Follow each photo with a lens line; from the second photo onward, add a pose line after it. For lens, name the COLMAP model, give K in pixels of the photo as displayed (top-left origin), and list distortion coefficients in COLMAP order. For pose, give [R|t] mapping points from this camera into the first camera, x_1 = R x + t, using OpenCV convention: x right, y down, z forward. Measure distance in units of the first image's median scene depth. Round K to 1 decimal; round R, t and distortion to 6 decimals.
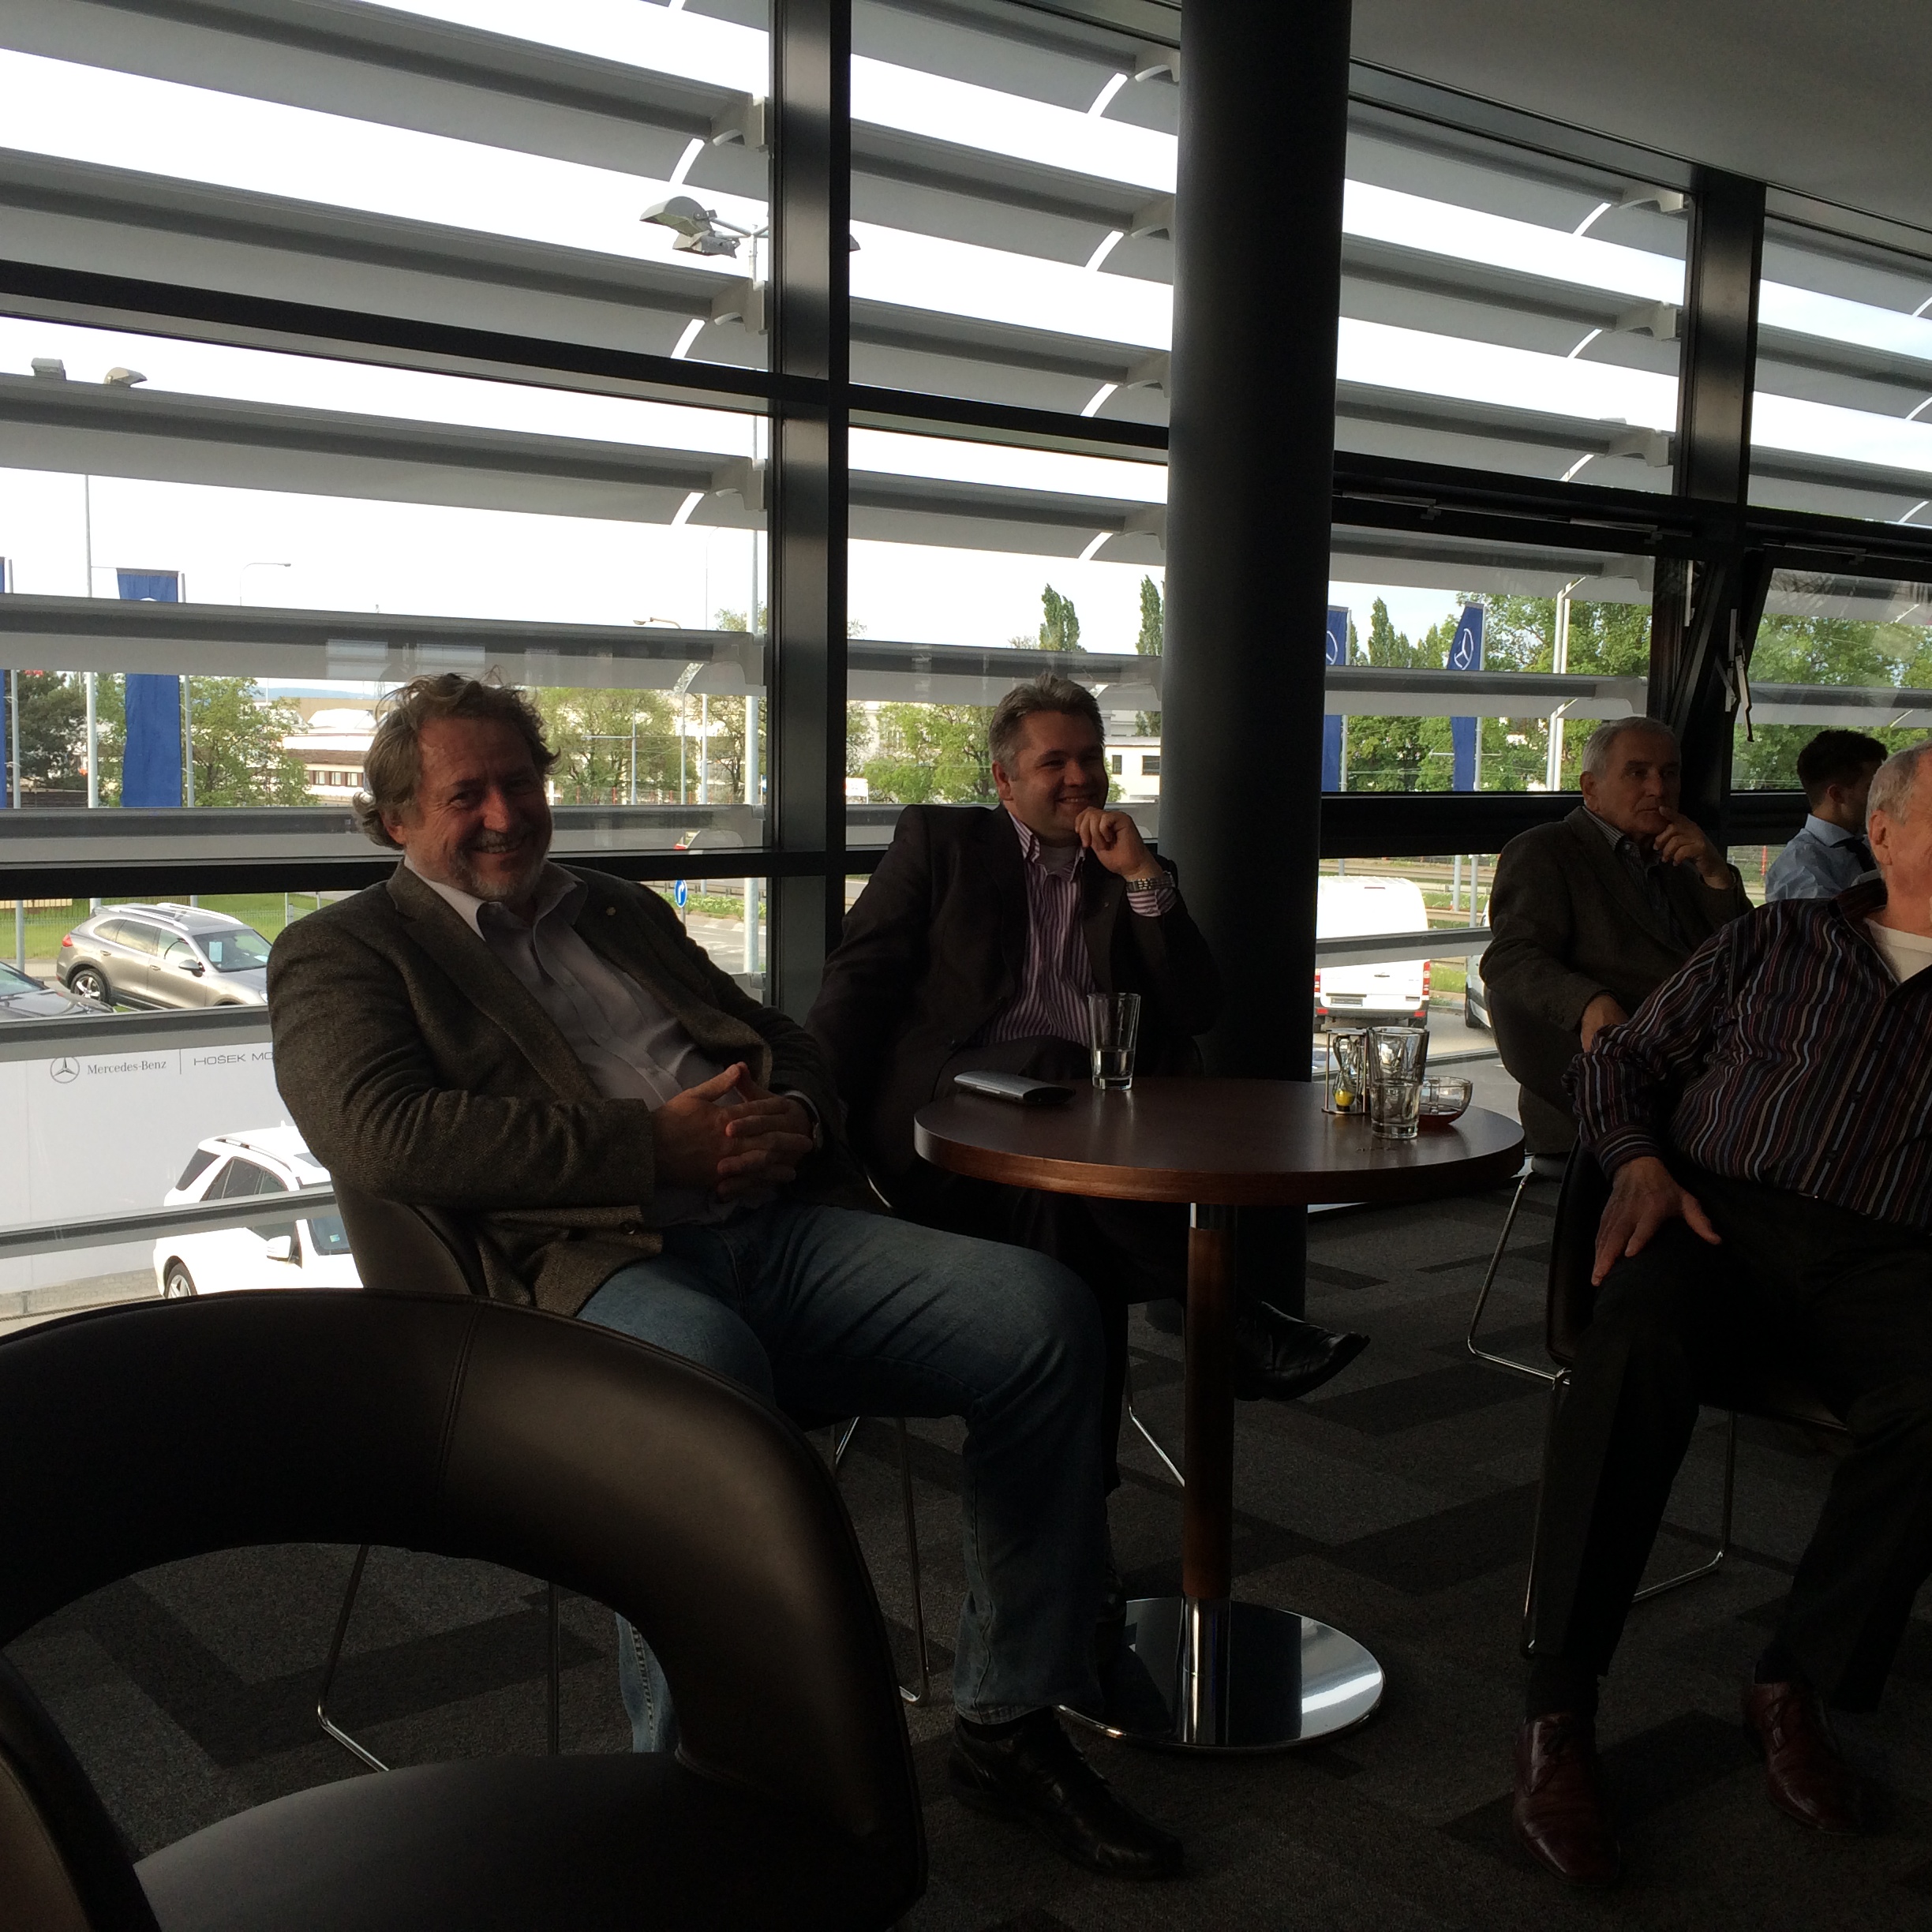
lens RADIAL K [[2332.3, 0, 966.0], [0, 2332.3, 966.0], [0, 0, 1]] dist [-0.015264, 0.226765]
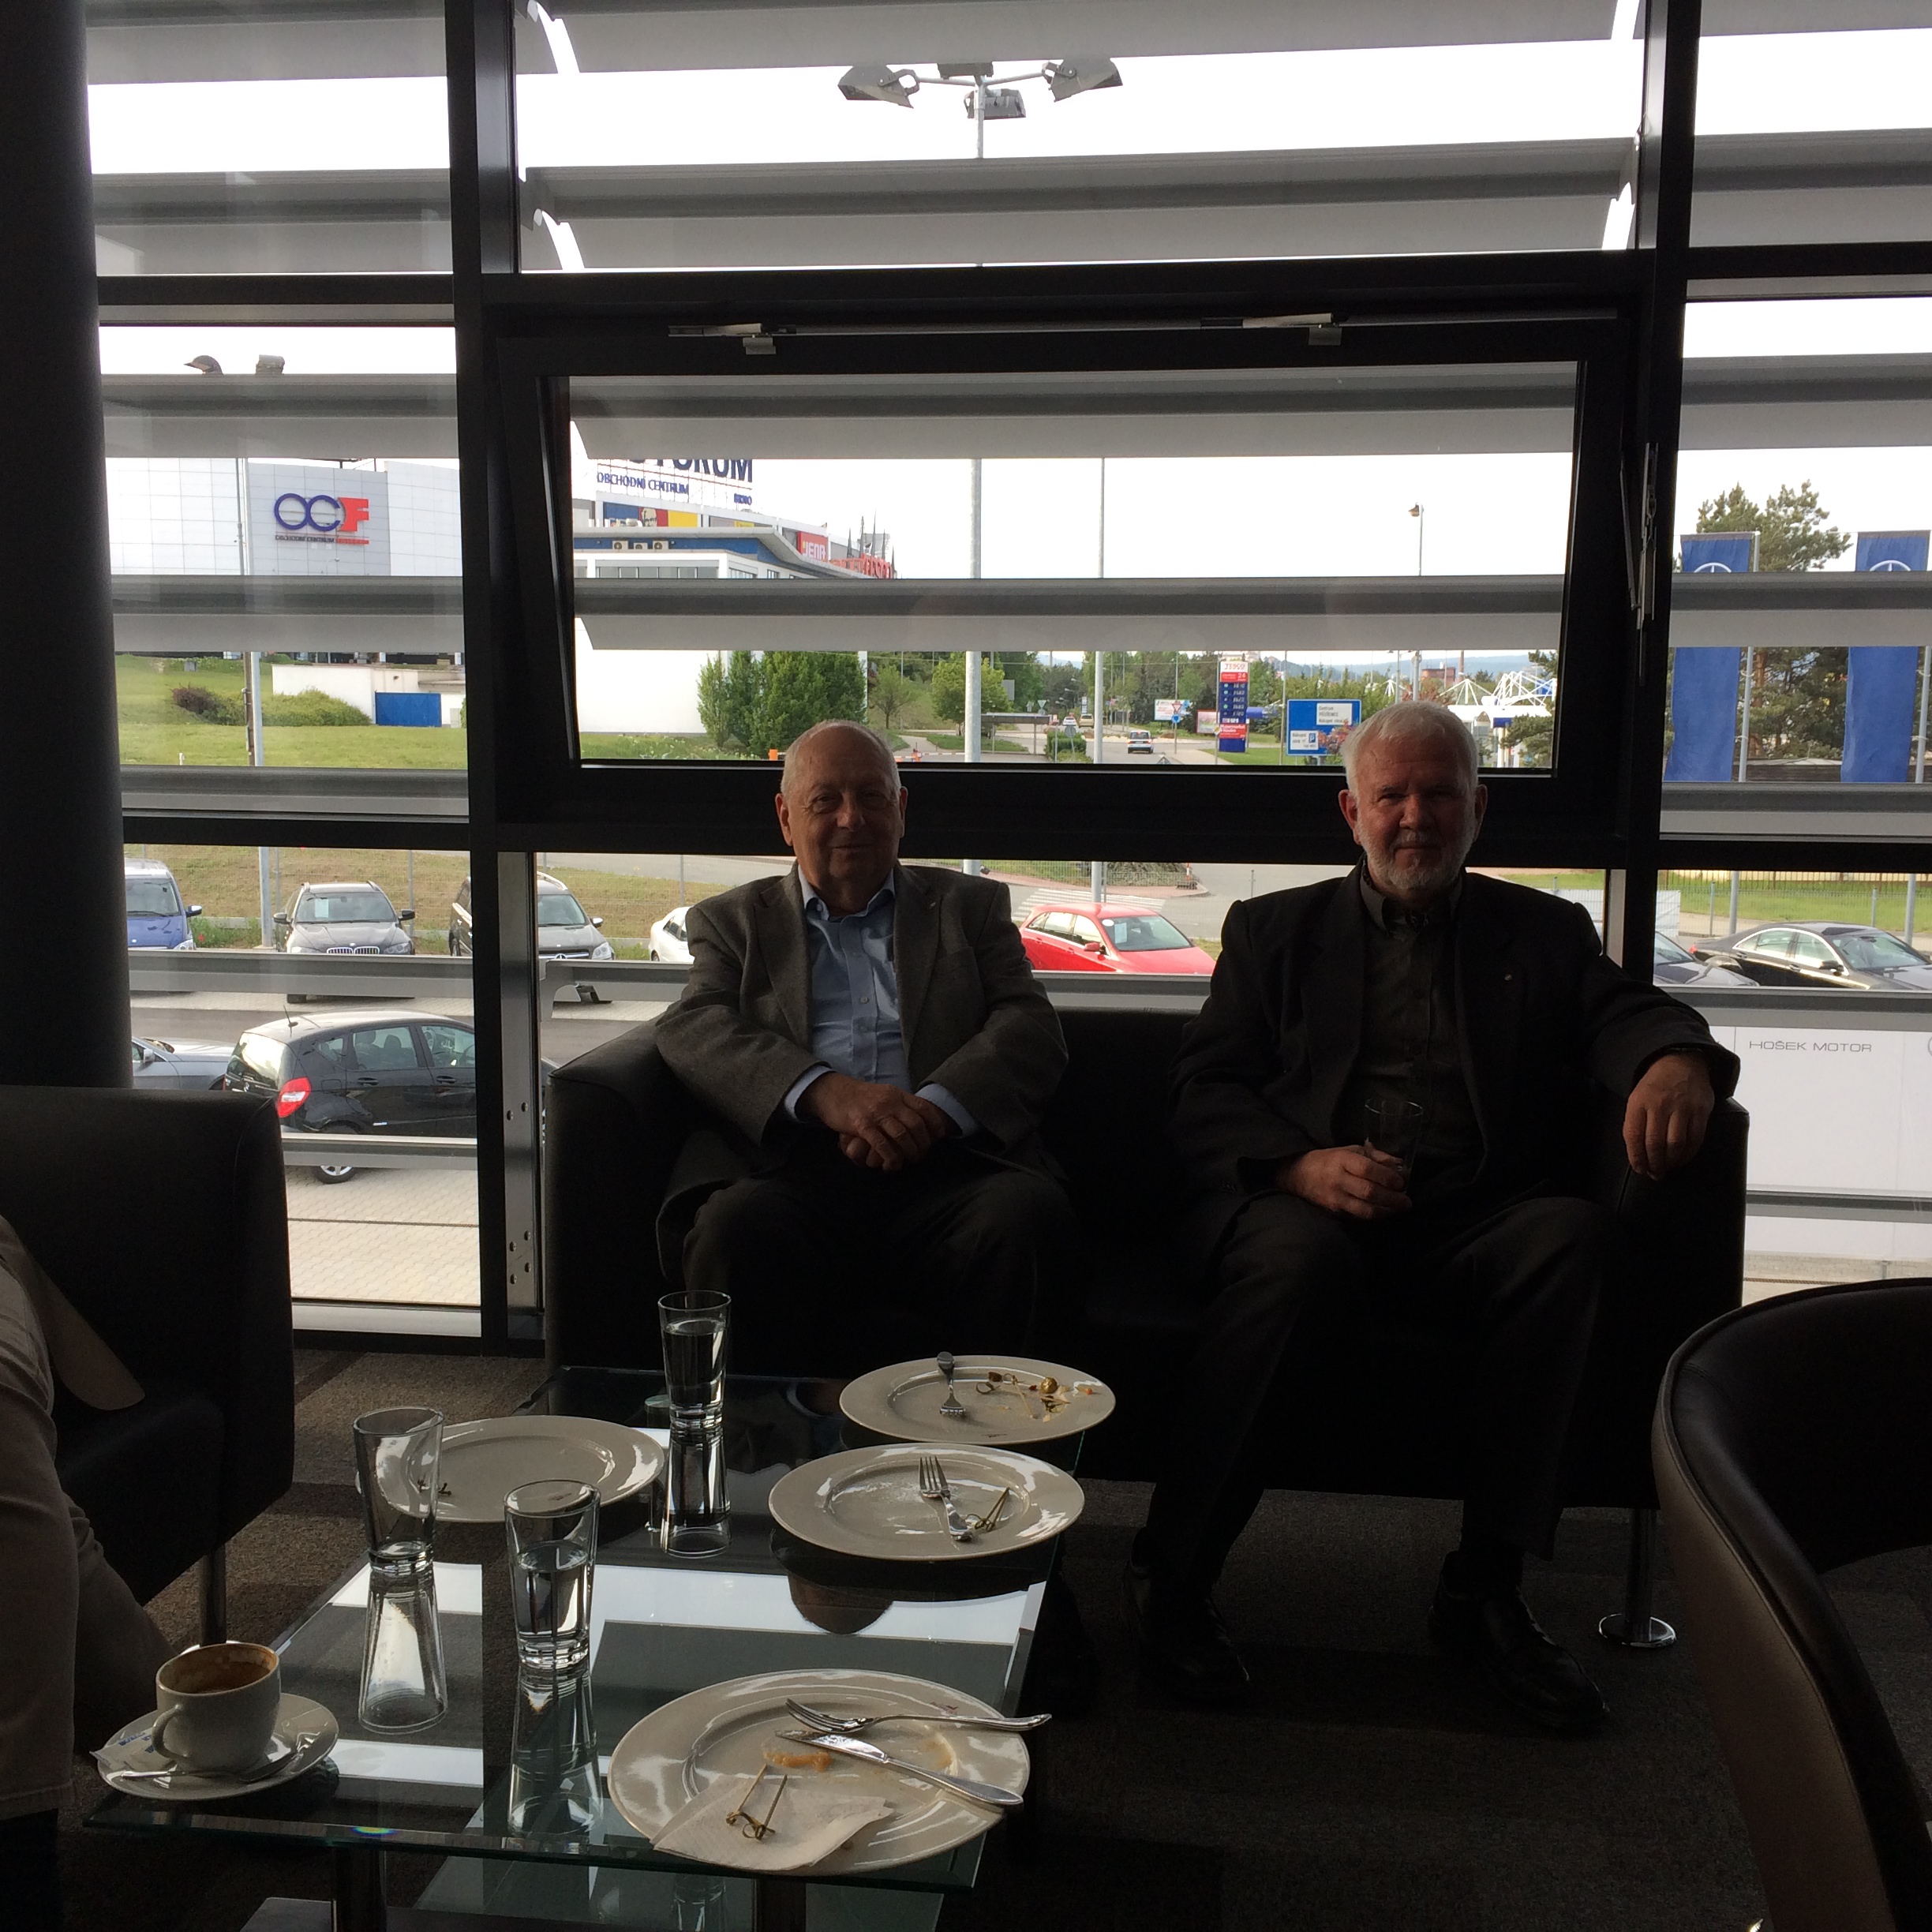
lens RADIAL K [[2246.9, 0, 966.7], [0, 2246.9, 914.1], [0, 0, 1]] dist [0.113610, -0.013732]
pose [[0.685161, 0.058137, -0.726068, 0.742938], [-0.065404, 0.997693, 0.018168, -0.046197], [0.725450, 0.035040, 0.687383, 0.606939]]
